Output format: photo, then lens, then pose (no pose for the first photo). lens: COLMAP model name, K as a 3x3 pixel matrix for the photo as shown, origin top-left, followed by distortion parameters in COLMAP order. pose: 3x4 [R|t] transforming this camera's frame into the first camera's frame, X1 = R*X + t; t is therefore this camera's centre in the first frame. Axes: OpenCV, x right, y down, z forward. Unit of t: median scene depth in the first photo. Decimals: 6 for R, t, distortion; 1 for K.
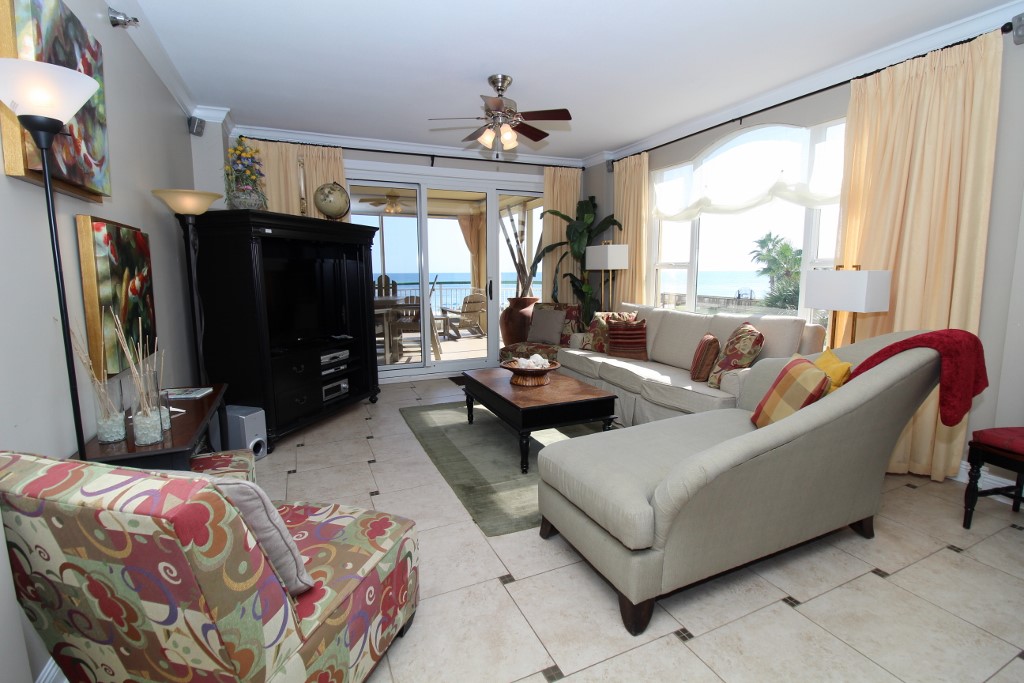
lens RADIAL K [[478.7, 0, 523.6], [0, 478.7, 335.0], [0, 0, 1]] dist [-0.000216, -0.013473]
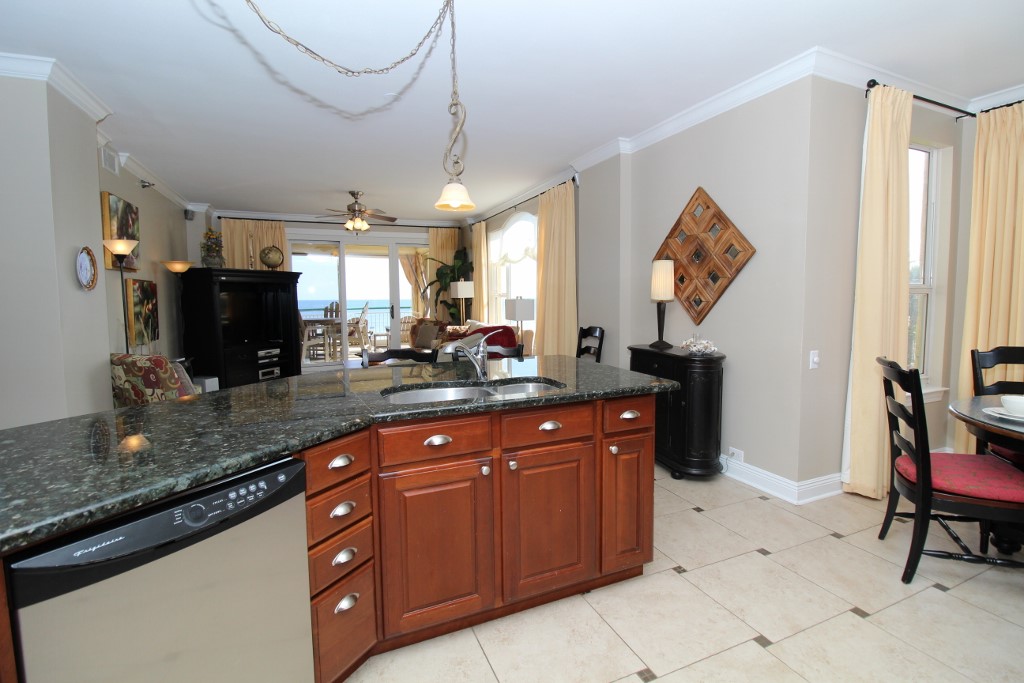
lens RADIAL K [[478.7, 0, 523.6], [0, 478.7, 335.0], [0, 0, 1]] dist [-0.000216, -0.013473]
pose [[0.999727, -0.003341, -0.023105, 0.742875], [0.002096, 0.998554, -0.053715, 0.111304], [0.023251, 0.053651, 0.998289, -0.887879]]
